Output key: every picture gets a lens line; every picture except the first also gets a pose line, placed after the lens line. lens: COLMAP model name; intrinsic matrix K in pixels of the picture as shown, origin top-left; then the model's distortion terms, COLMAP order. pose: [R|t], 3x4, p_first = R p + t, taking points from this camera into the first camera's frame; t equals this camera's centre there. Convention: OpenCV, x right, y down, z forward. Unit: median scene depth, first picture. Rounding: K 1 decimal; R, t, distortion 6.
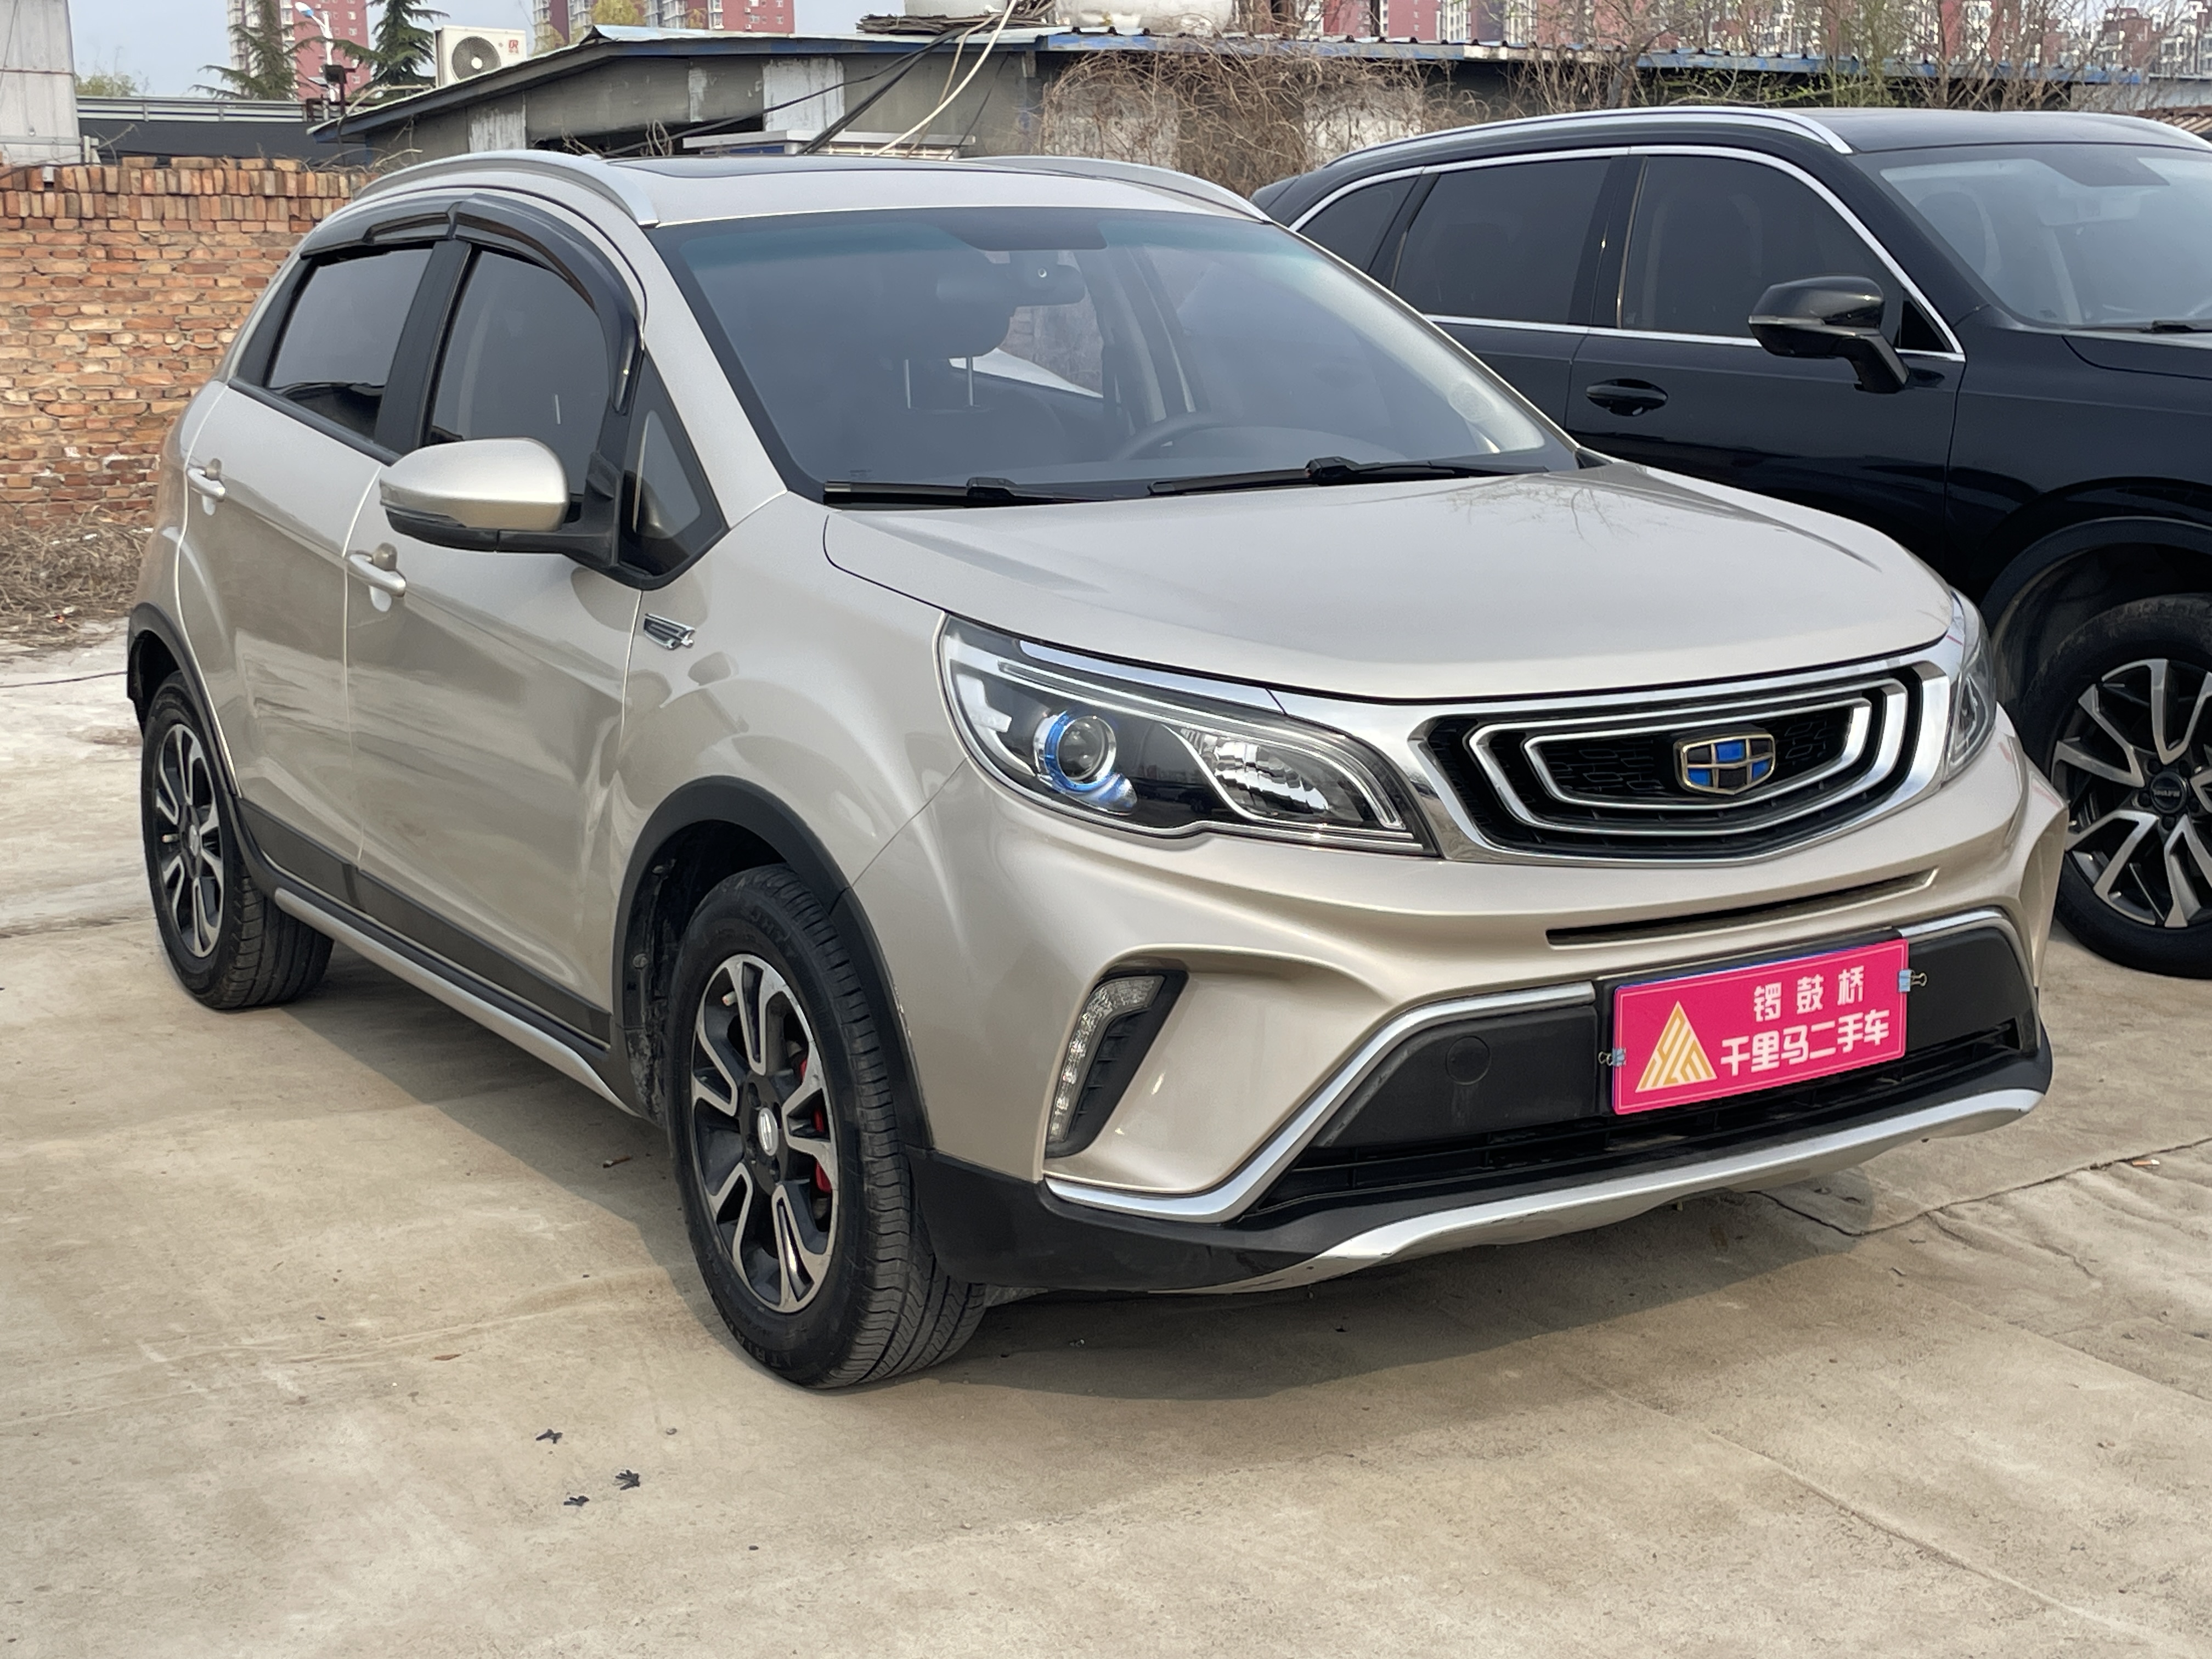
lens RADIAL K [[3045.6, 0, 1100.1], [0, 3045.6, 781.6], [0, 0, 1]] dist [0.103644, -0.104037]
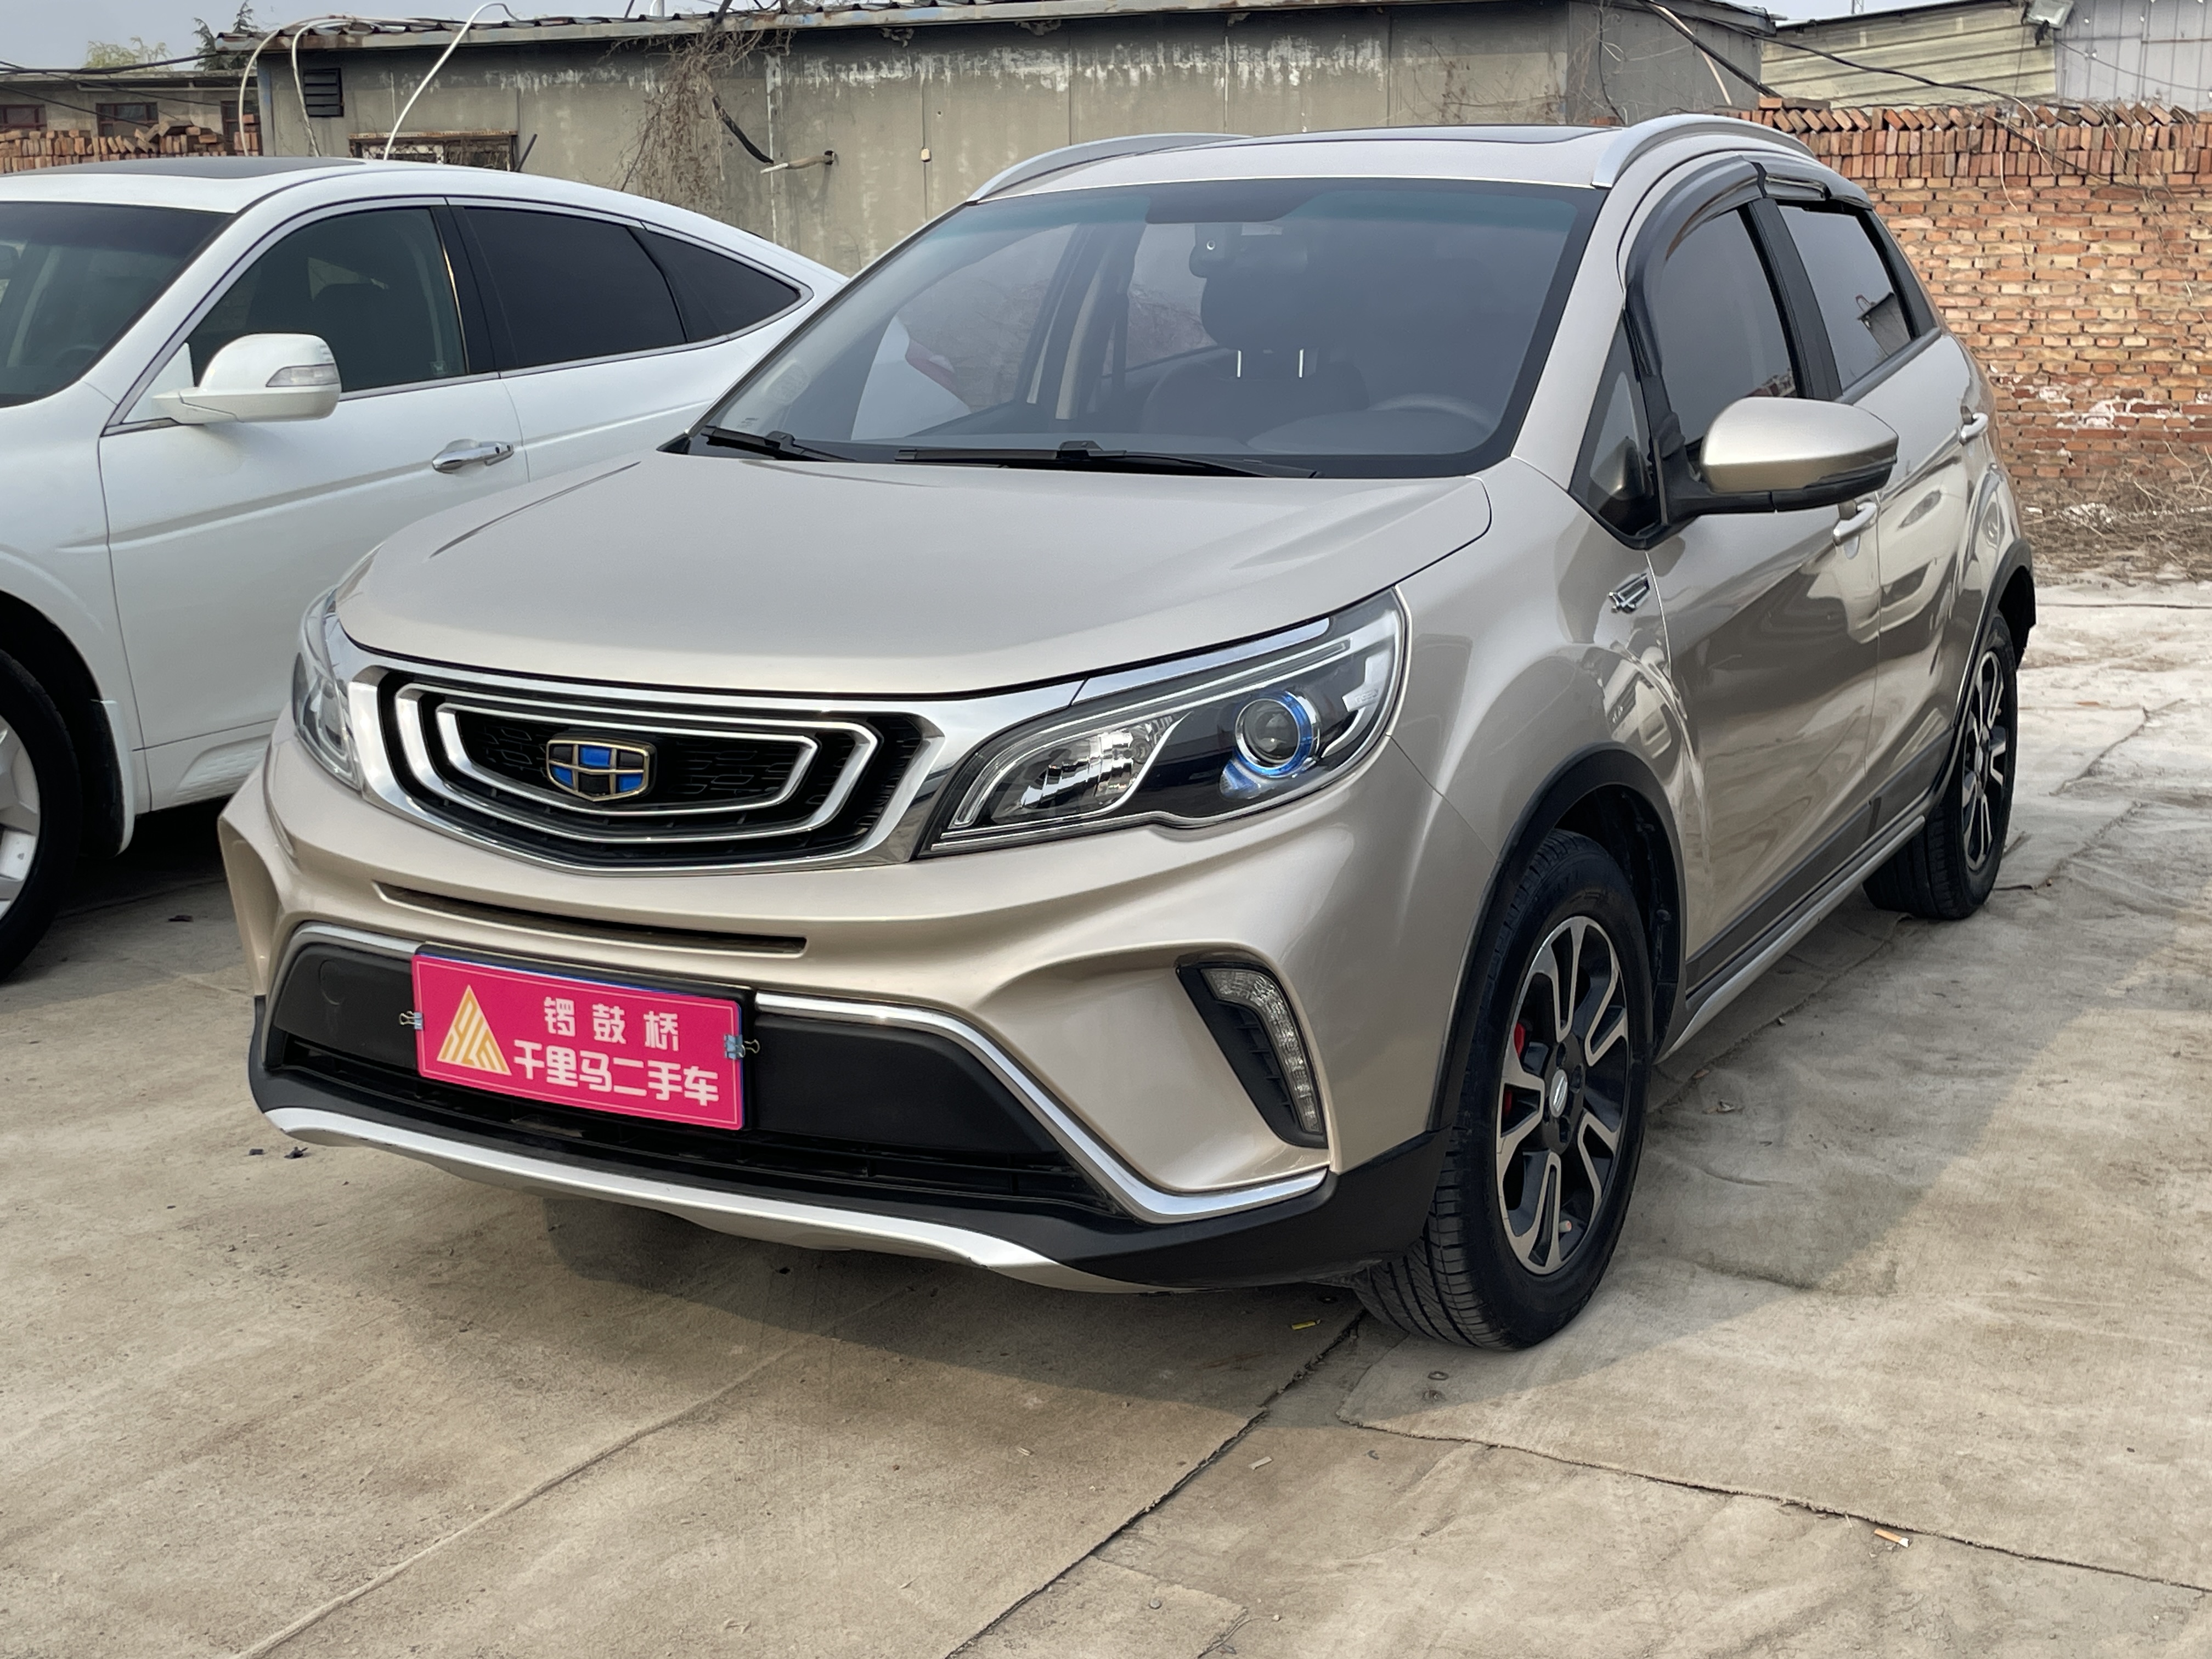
lens RADIAL K [[2659.9, 0, 1106.0], [0, 2659.9, 829.5], [0, 0, 1]] dist [0.128312, -0.198619]
pose [[0.496721, 0.193976, -0.845956, 1.002801], [-0.144872, 0.979561, 0.139547, -0.128288], [0.855734, 0.053240, 0.514670, 0.705667]]
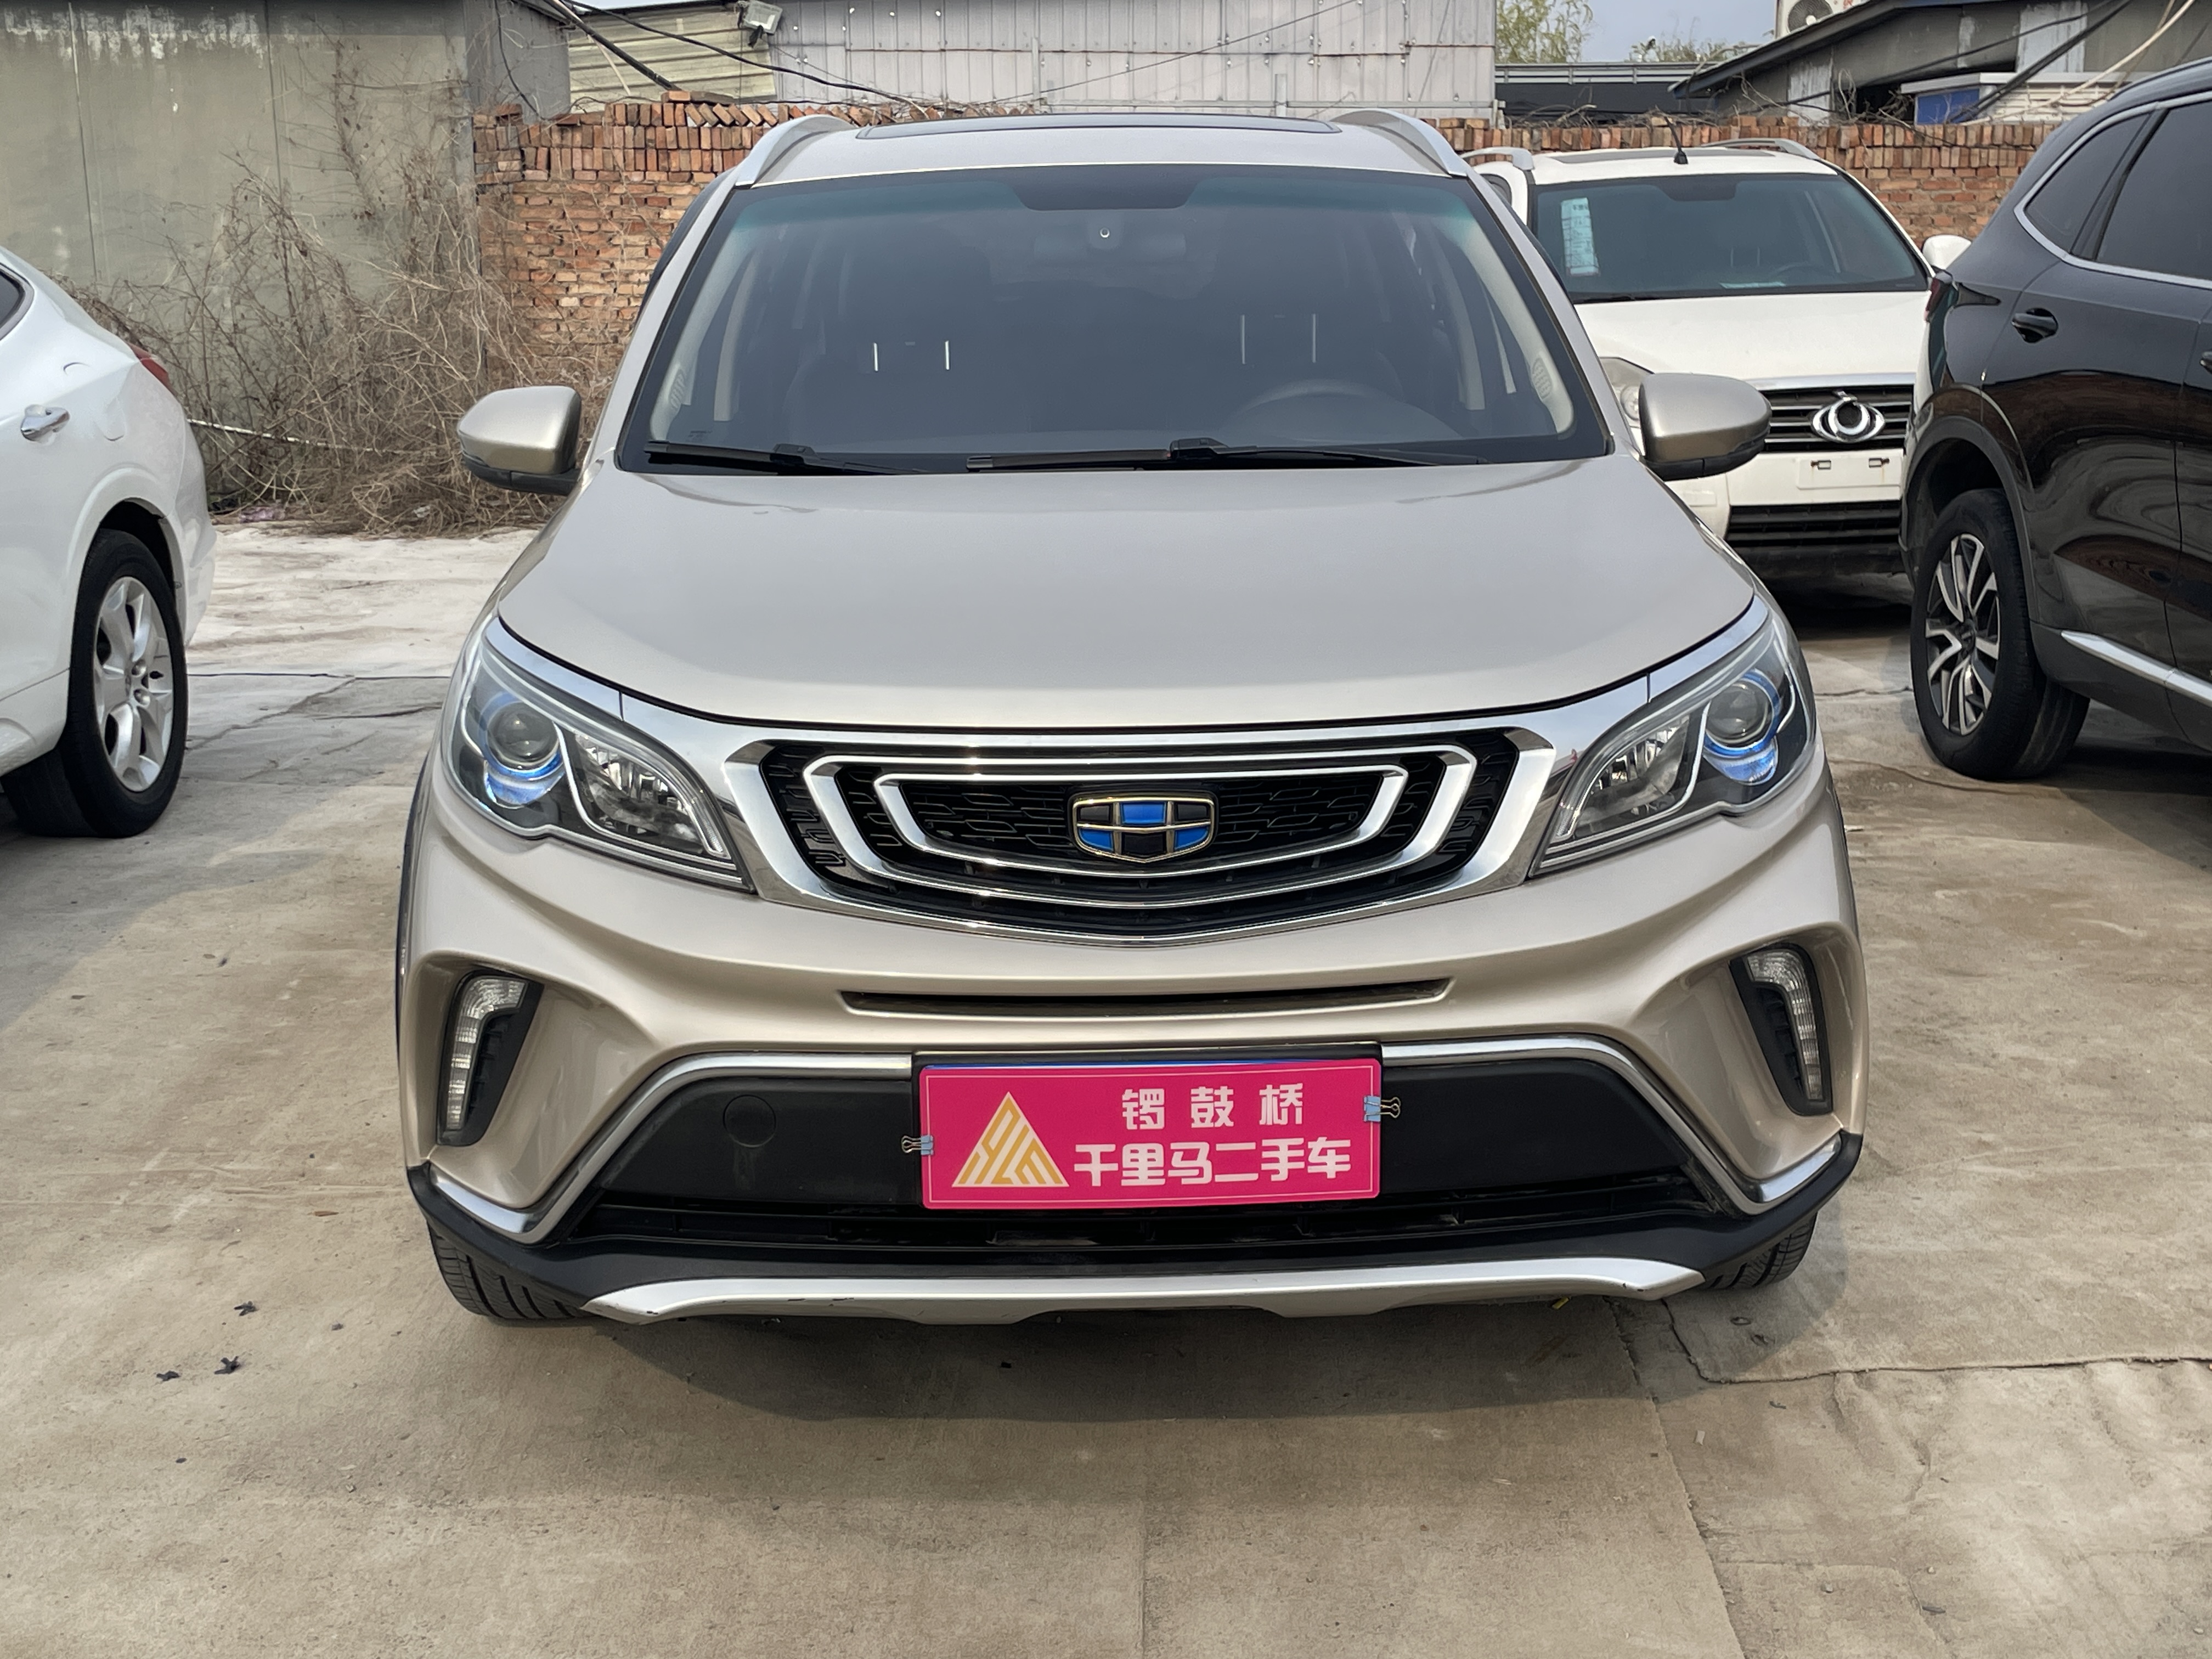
lens RADIAL K [[2627.7, 0, 1106.0], [0, 2627.7, 829.5], [0, 0, 1]] dist [0.082325, -0.091500]
pose [[0.863242, 0.116483, -0.491167, 0.557890], [-0.084582, 0.992633, 0.086753, -0.067984], [0.497654, -0.033345, 0.866734, 0.358517]]
